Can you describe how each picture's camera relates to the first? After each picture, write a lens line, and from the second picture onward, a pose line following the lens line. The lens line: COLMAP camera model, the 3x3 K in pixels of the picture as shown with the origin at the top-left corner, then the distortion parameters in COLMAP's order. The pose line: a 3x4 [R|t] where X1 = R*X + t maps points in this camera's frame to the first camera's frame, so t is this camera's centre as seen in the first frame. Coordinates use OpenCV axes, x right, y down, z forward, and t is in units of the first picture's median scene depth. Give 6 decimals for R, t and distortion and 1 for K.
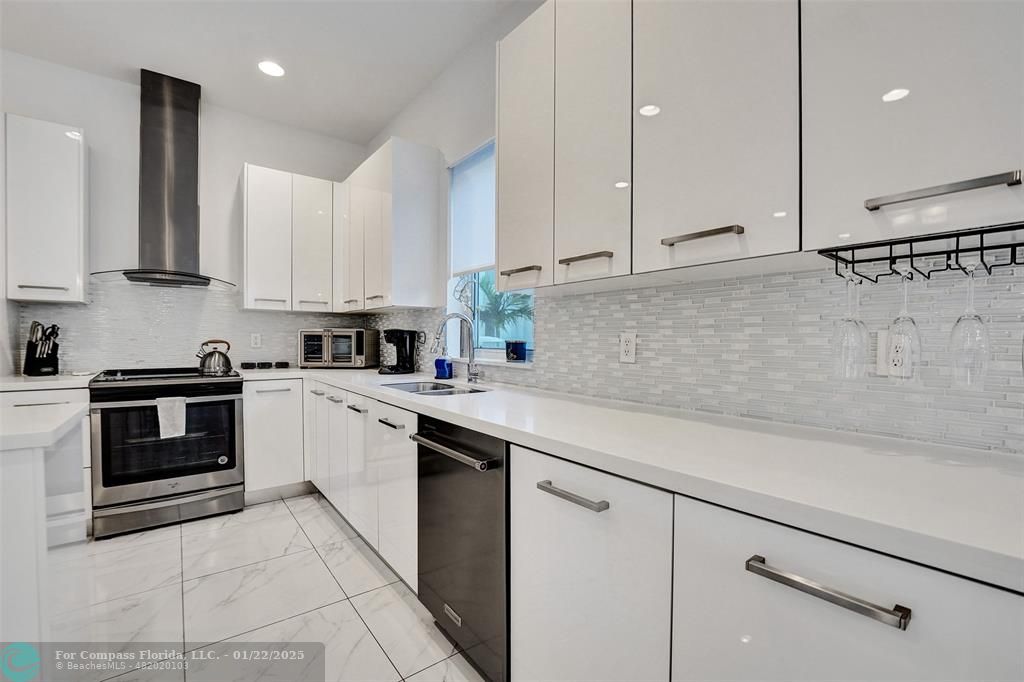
lens RADIAL K [[442.9, 0, 517.6], [0, 442.9, 345.9], [0, 0, 1]] dist [-0.019322, 0.000047]
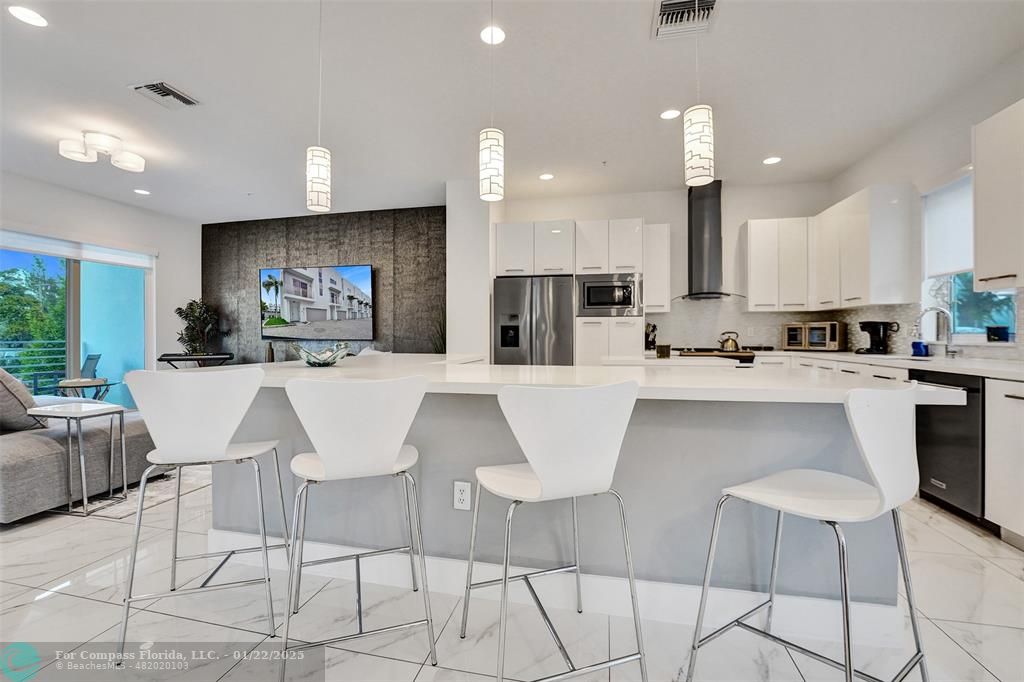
lens RADIAL K [[434.9, 0, 506.1], [0, 434.9, 338.7], [0, 0, 1]] dist [-0.022523, 0.000545]
pose [[0.630797, -0.003348, -0.775941, 0.039574], [-0.007638, 0.999915, -0.010524, 0.040358], [0.775910, 0.012565, 0.630718, -0.727537]]
